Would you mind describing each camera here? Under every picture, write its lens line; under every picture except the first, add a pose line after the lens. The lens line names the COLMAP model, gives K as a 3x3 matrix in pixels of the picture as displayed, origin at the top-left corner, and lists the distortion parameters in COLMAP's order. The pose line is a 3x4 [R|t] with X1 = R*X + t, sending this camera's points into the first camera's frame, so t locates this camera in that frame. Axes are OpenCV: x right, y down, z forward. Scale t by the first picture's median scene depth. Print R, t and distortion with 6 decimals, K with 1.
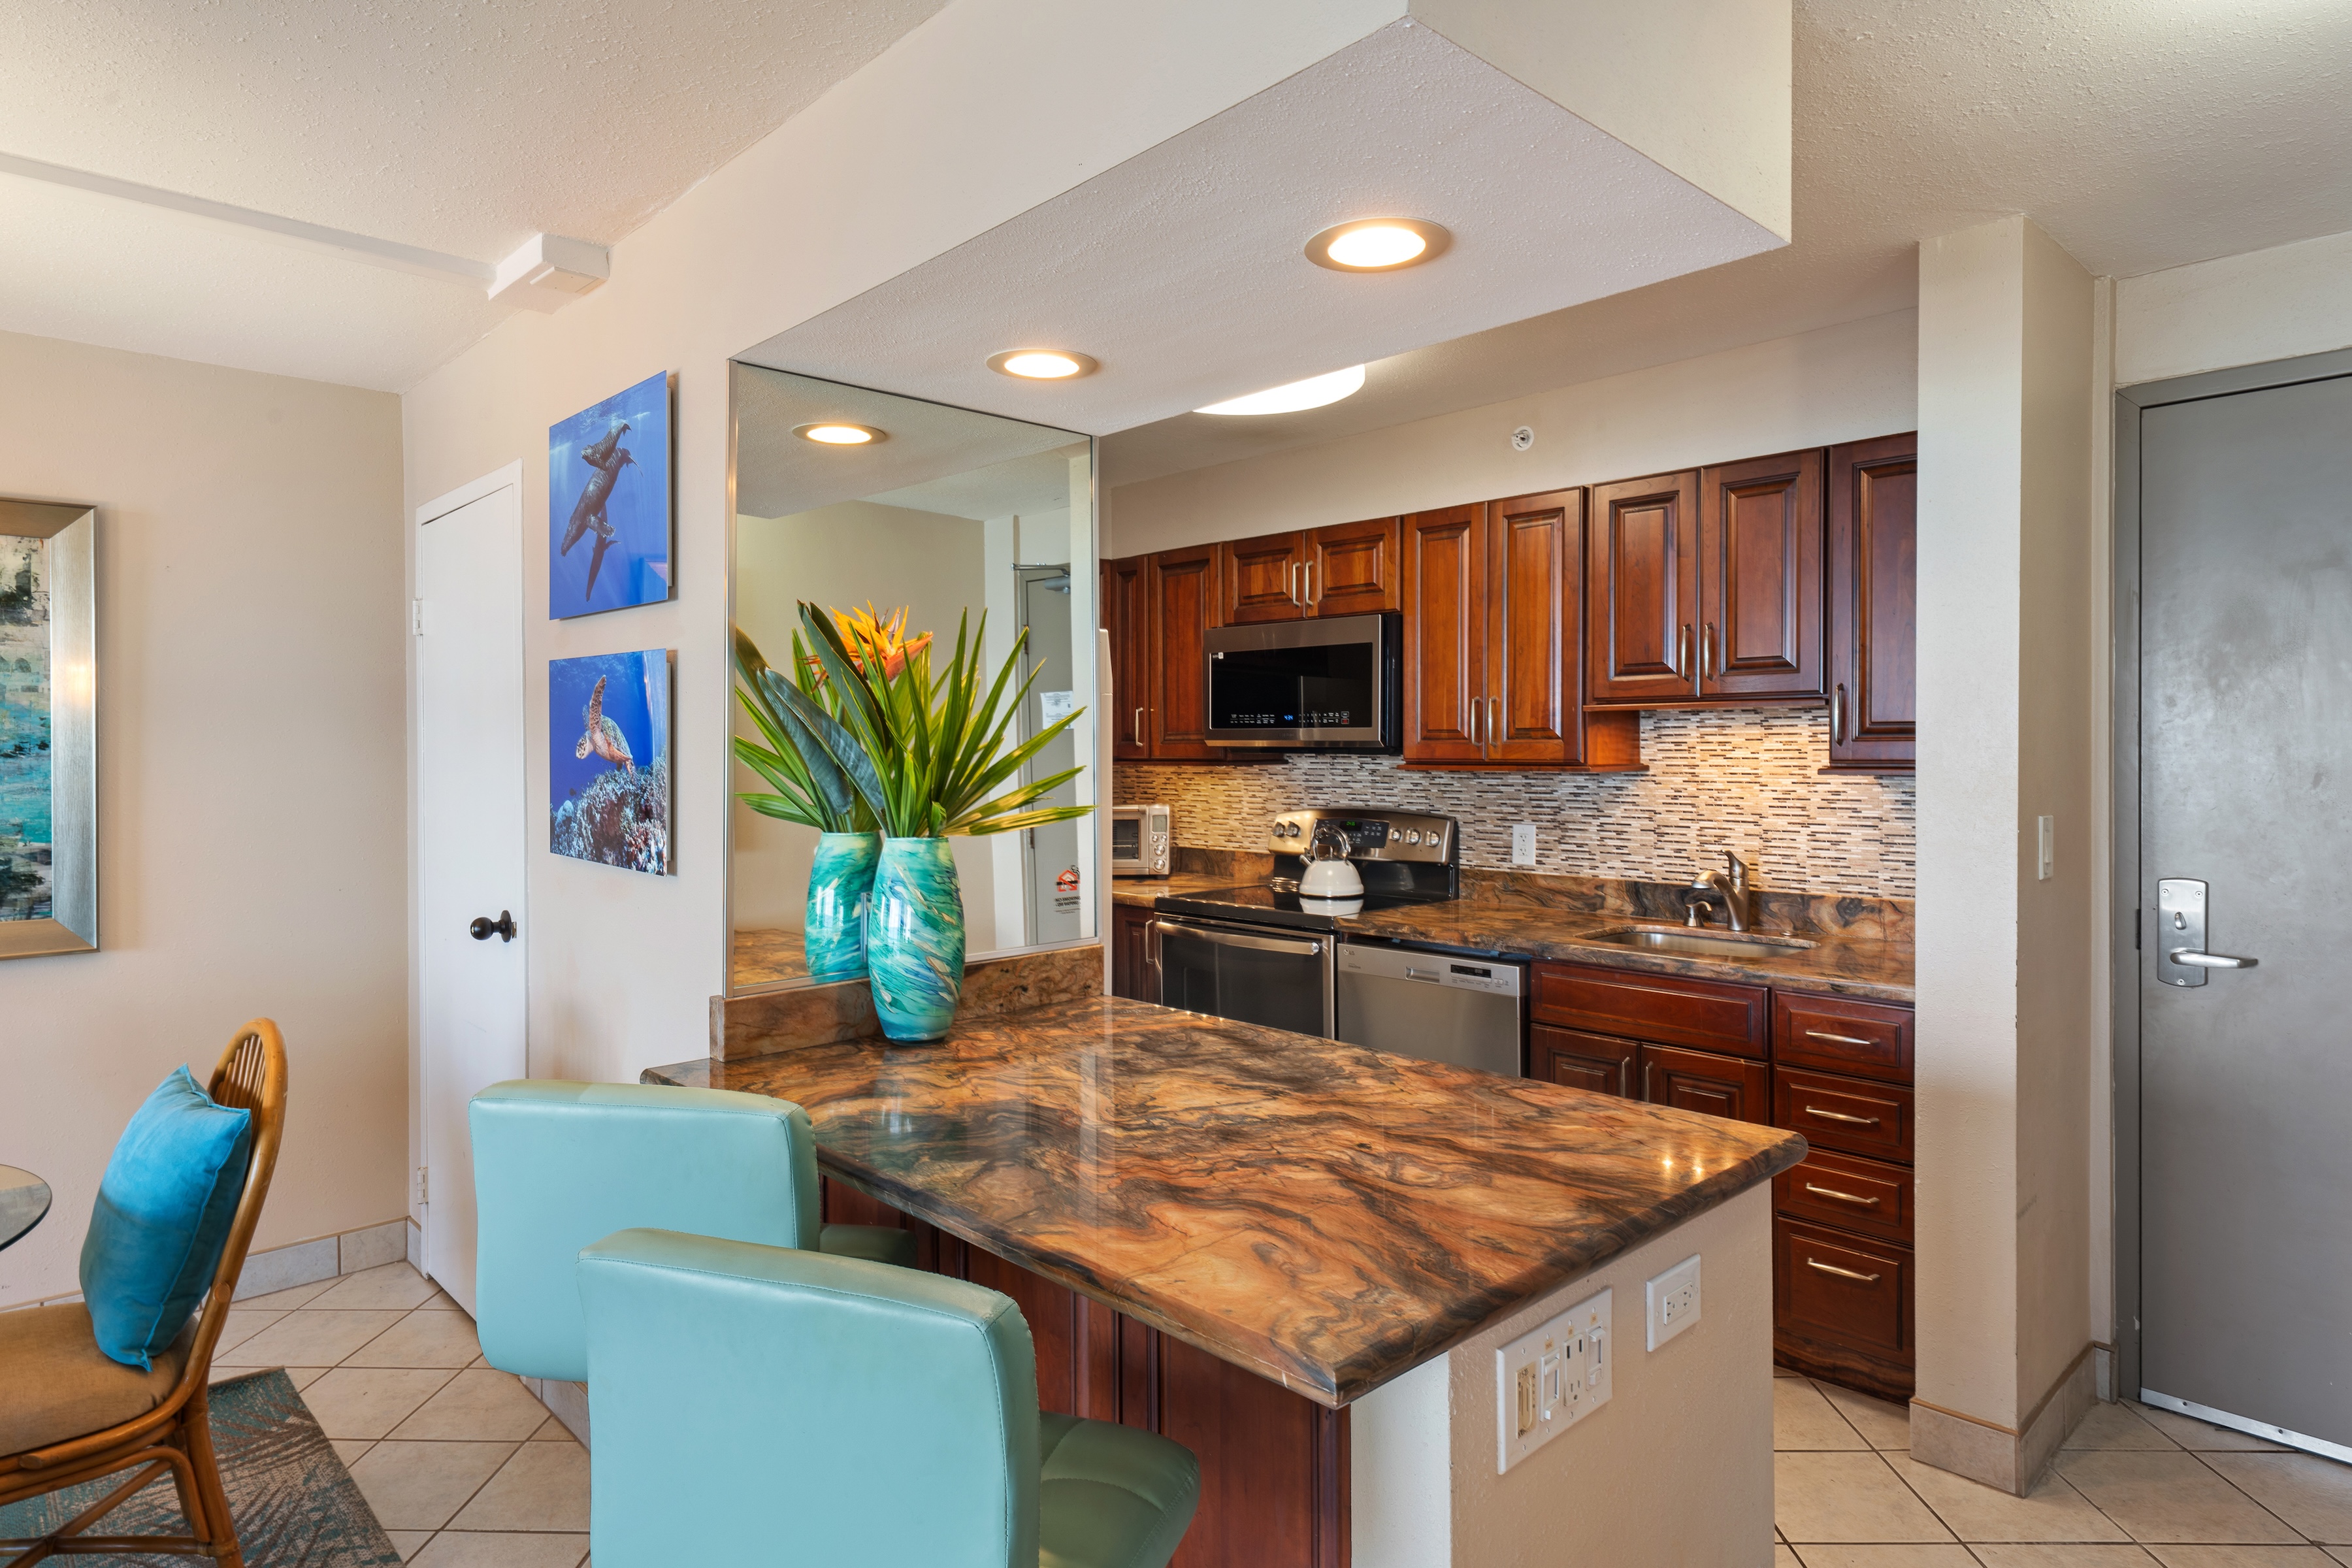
lens RADIAL K [[1299.5, 0, 1168.3], [0, 1299.5, 762.0], [0, 0, 1]] dist [0.003377, -0.001589]
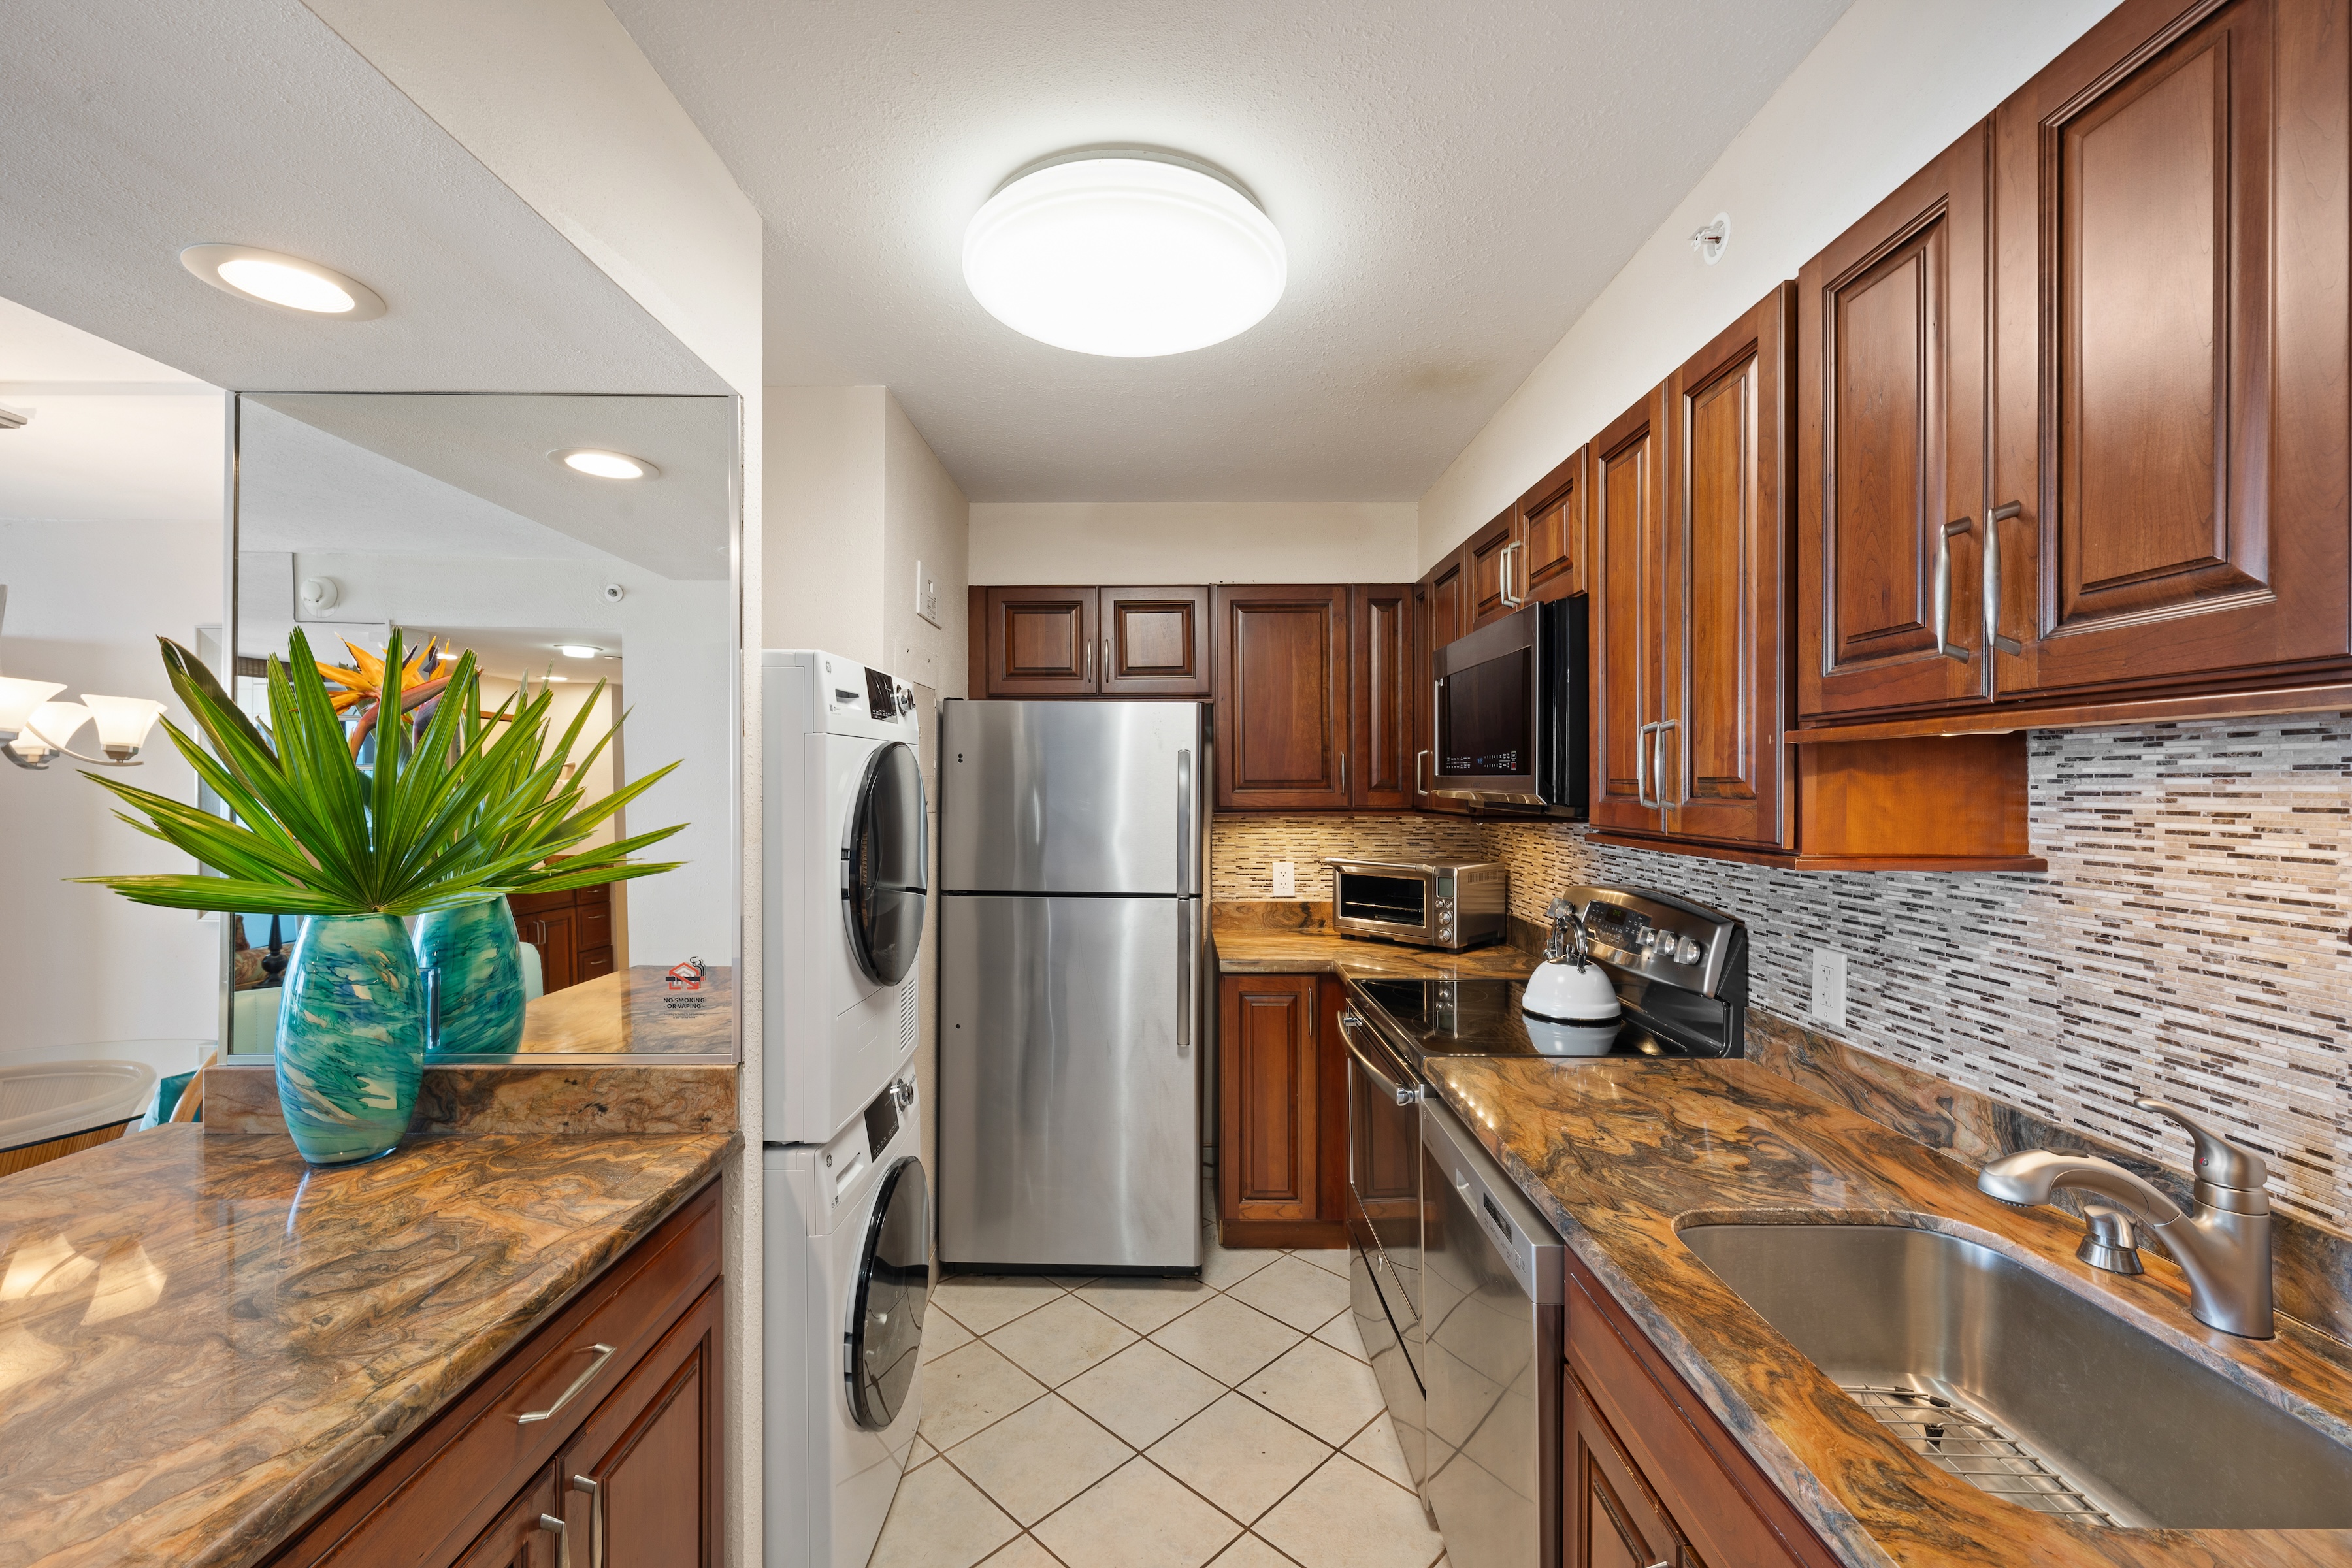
lens RADIAL K [[958.4, 0, 1172.1], [0, 958.4, 786.1], [0, 0, 1]] dist [-0.007961, 0.001489]
pose [[0.737185, 0.008530, -0.675637, 0.443007], [-0.015238, 0.999876, -0.004002, -0.020643], [0.675519, 0.013246, 0.737224, 0.660741]]
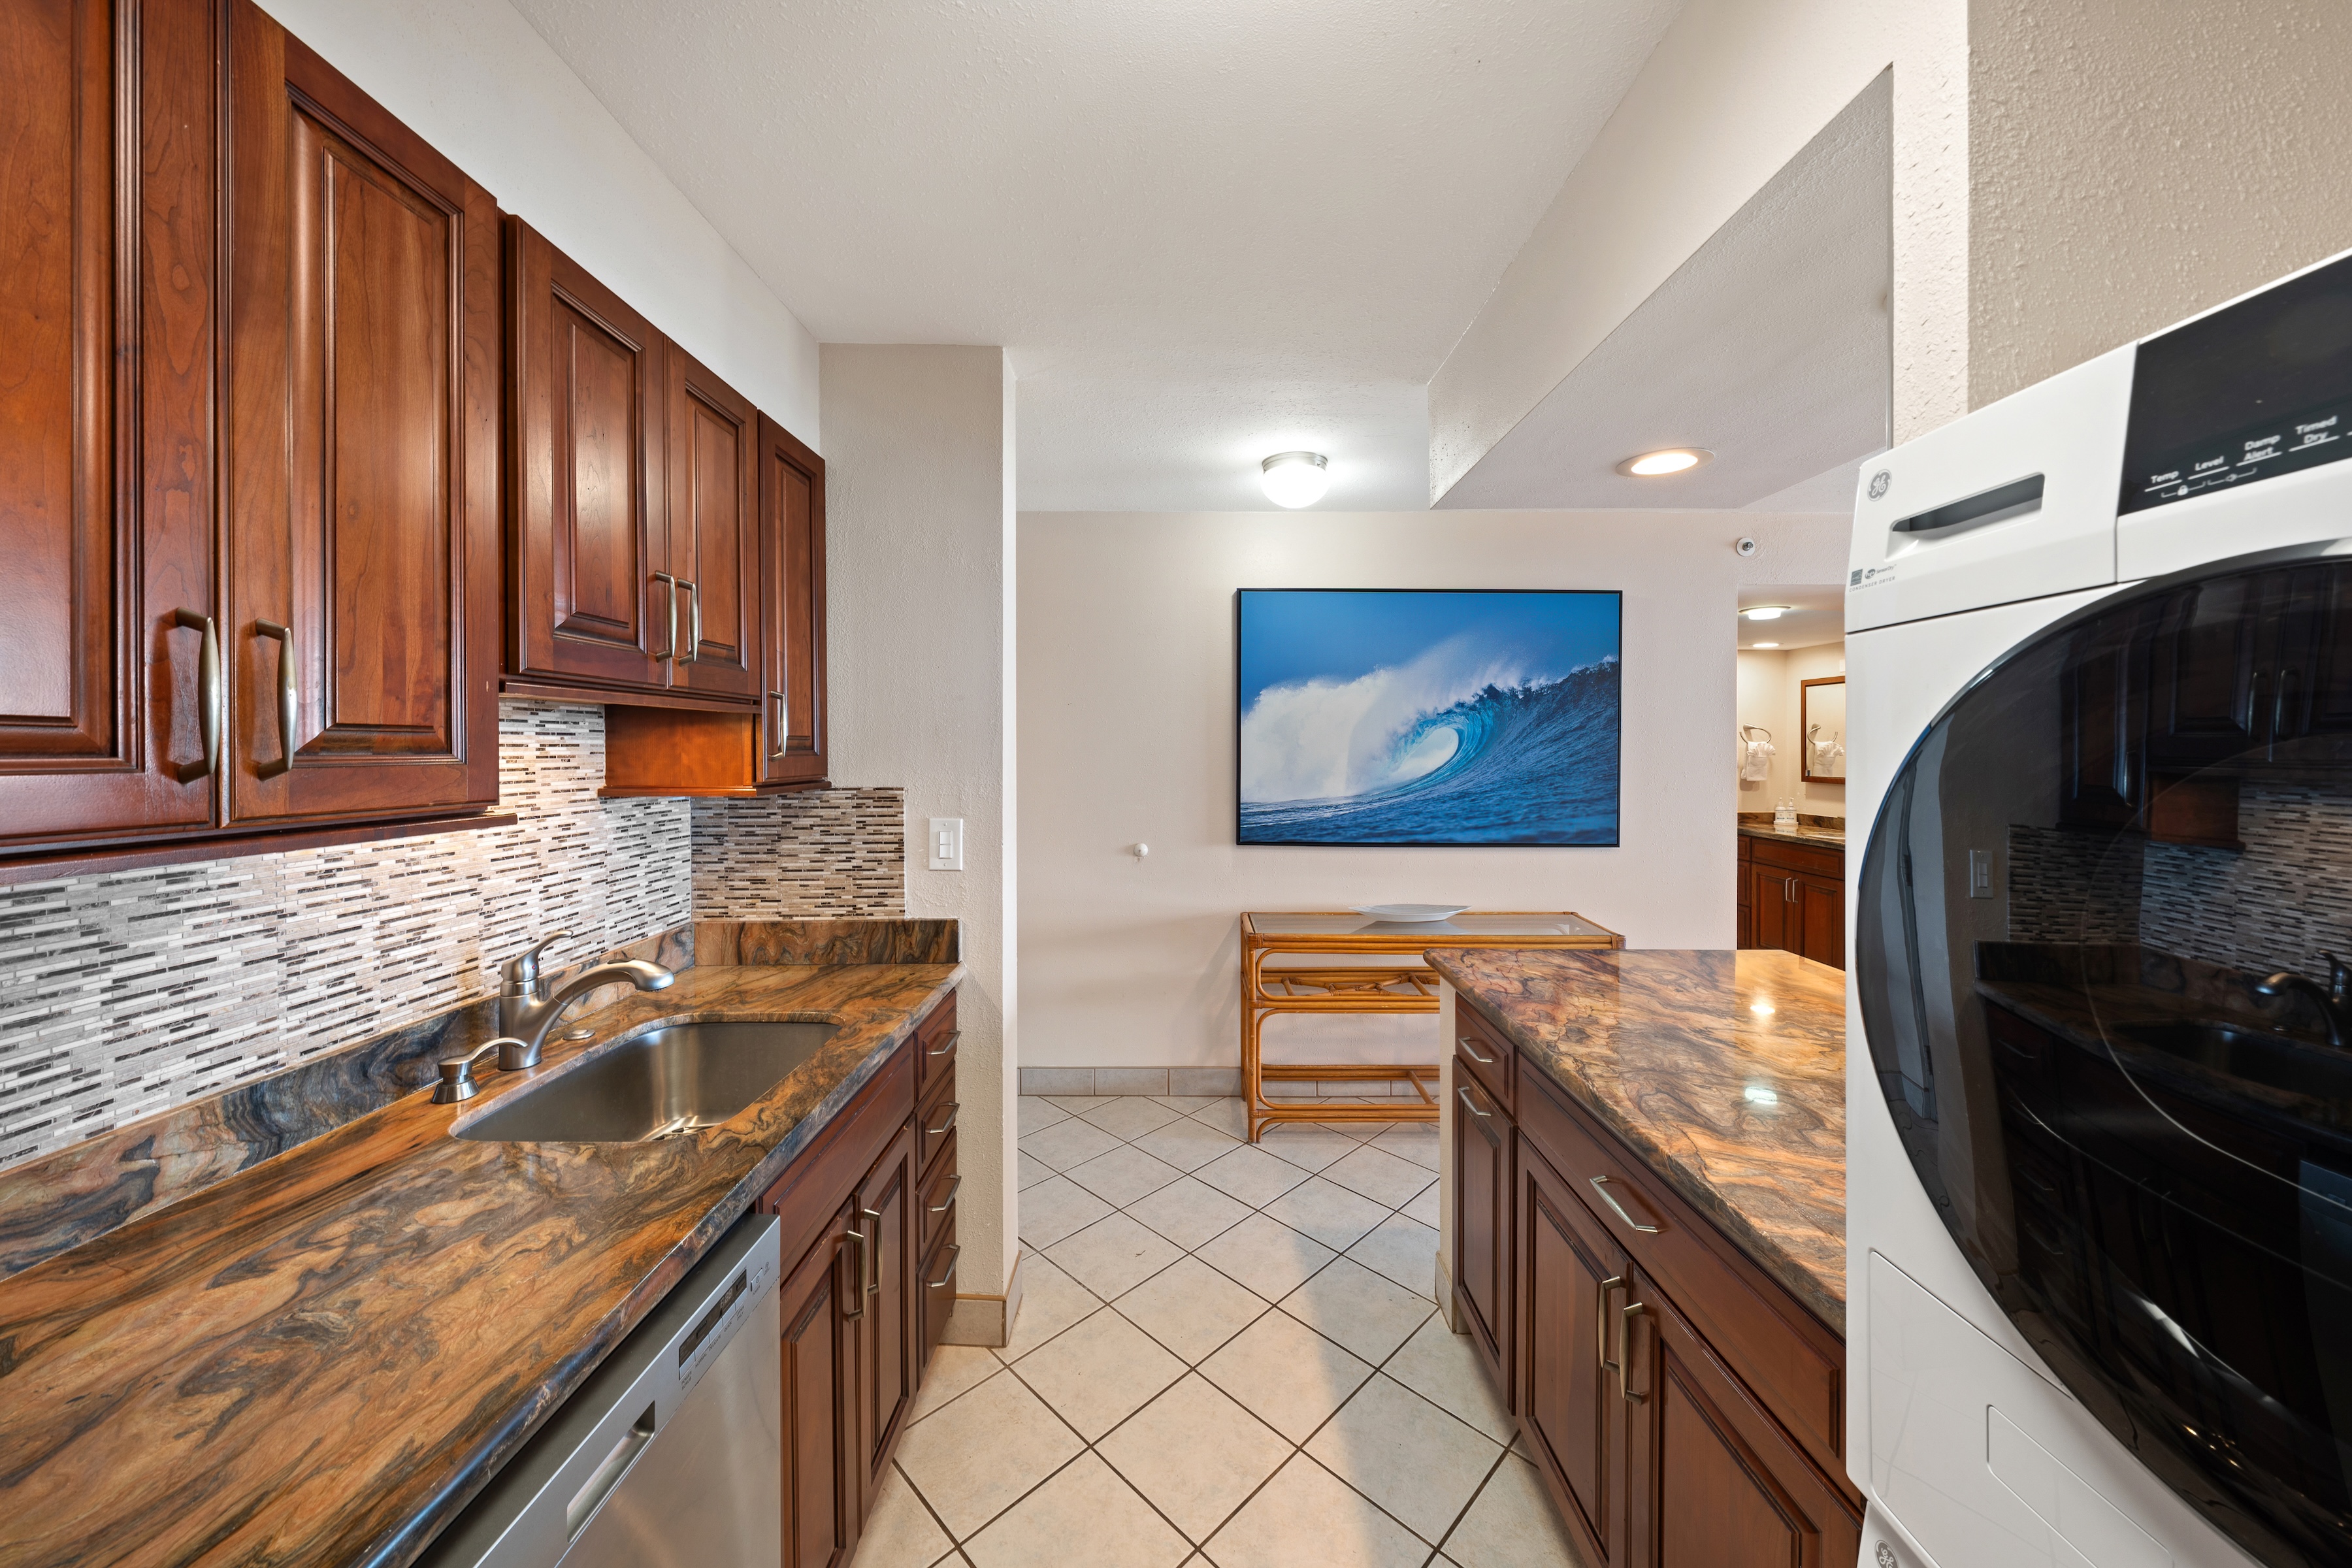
lens RADIAL K [[819.8, 0, 1170.0], [0, 819.8, 761.1], [0, 0, 1]] dist [-0.009780, -0.000344]
pose [[-0.729270, -0.006902, 0.684191, -0.052738], [0.010867, 0.999706, 0.021668, -0.021121], [-0.684140, 0.023236, -0.728981, 1.187780]]
